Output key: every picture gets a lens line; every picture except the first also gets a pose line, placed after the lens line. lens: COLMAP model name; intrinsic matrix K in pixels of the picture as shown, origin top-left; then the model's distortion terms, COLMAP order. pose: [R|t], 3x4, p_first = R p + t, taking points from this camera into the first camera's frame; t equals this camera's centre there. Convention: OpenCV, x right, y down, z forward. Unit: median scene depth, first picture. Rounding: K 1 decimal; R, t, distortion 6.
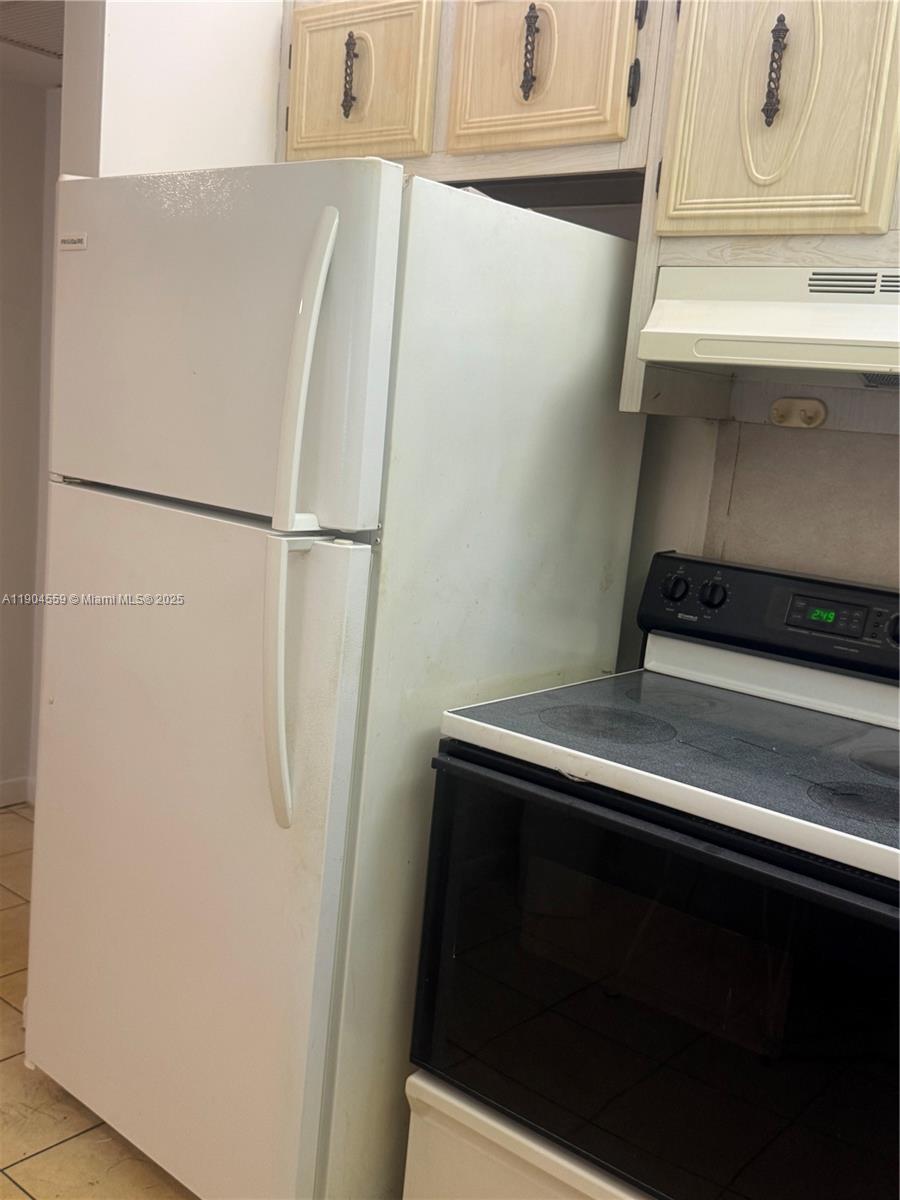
lens RADIAL K [[1226.4, 0, 450.0], [0, 1226.4, 600.0], [0, 0, 1]] dist [0.011030, 0.019036]
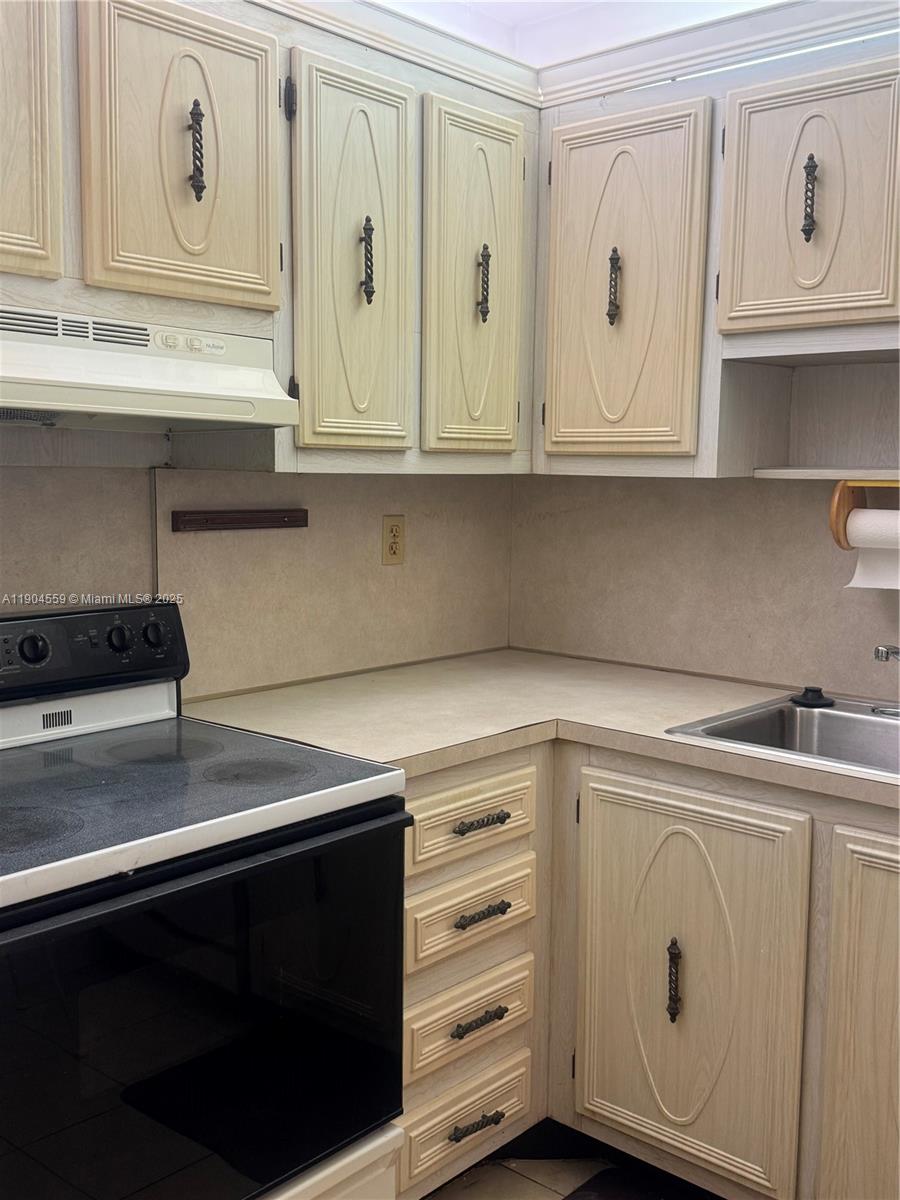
lens RADIAL K [[1216.1, 0, 450.0], [0, 1216.1, 600.0], [0, 0, 1]] dist [0.165257, -0.344888]
pose [[0.018903, -0.201611, 0.979283, -0.729753], [0.151144, 0.968778, 0.196531, -0.190632], [-0.988331, 0.144297, 0.048785, 0.660413]]
